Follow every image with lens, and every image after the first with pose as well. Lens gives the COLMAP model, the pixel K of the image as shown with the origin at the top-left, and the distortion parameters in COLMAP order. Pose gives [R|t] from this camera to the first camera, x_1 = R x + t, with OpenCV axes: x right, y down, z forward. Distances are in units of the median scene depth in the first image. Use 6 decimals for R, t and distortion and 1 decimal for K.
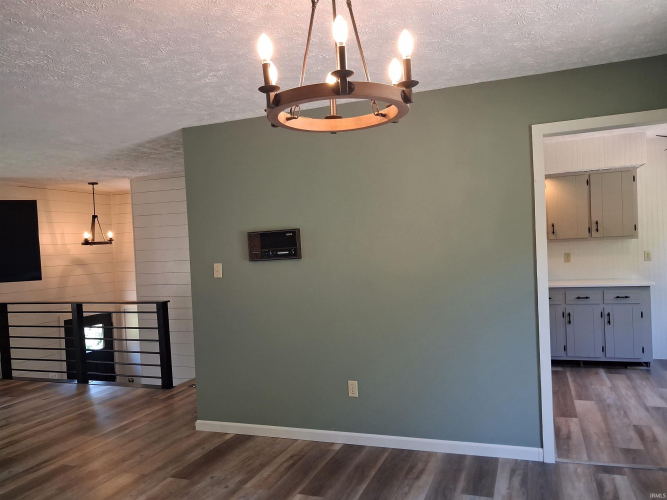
lens RADIAL K [[535.8, 0, 332.1], [0, 535.8, 255.3], [0, 0, 1]] dist [0.060618, -0.050992]
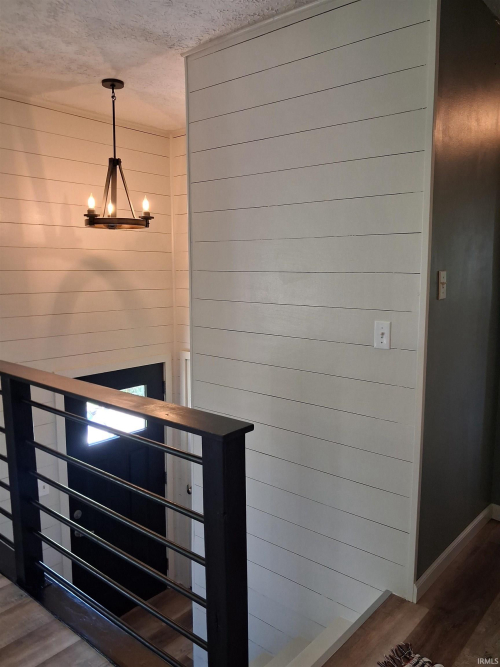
lens RADIAL K [[535.8, 0, 251.8], [0, 535.8, 333.4], [0, 0, 1]] dist [0.060618, -0.050992]
pose [[0.940858, 0.084867, -0.328000, -0.295711], [-0.047786, 0.991682, 0.119514, 0.015868], [0.335414, -0.096772, 0.937087, 1.021720]]
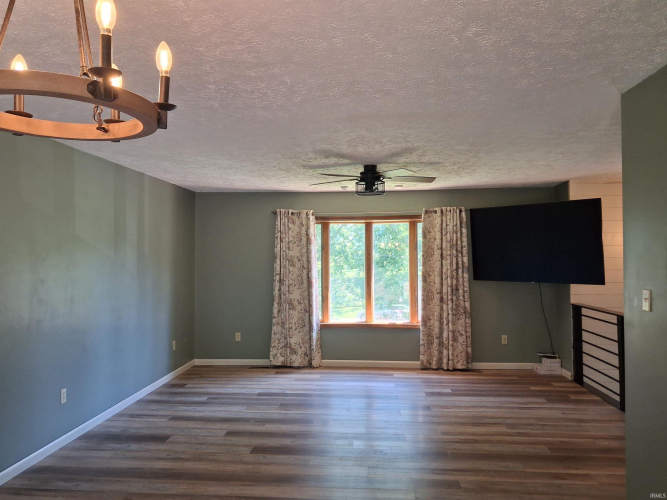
lens RADIAL K [[535.8, 0, 321.8], [0, 535.8, 248.0], [0, 0, 1]] dist [0.060618, -0.050992]
pose [[0.275374, 0.030483, -0.960854, 0.309240], [-0.024991, 0.999386, 0.024543, -0.040942], [0.961012, 0.017254, 0.275967, 0.427661]]
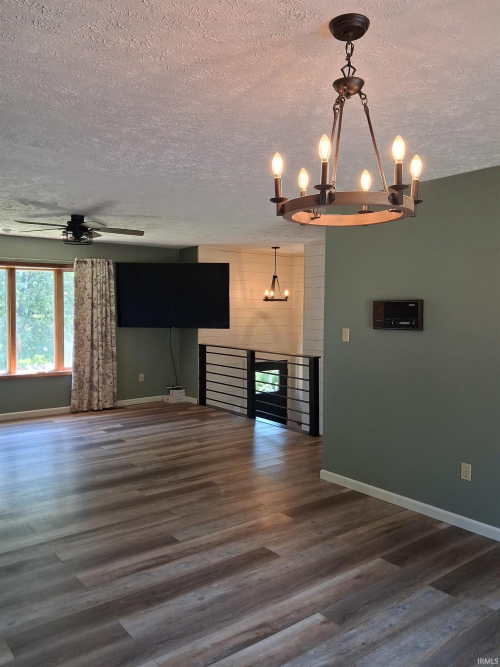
lens RADIAL K [[535.8, 0, 251.2], [0, 535.8, 323.2], [0, 0, 1]] dist [0.060618, -0.050992]
pose [[0.863945, 0.070658, -0.498604, 0.153705], [-0.057747, 0.997477, 0.041294, -0.028004], [0.500264, -0.006883, 0.865846, -0.018219]]
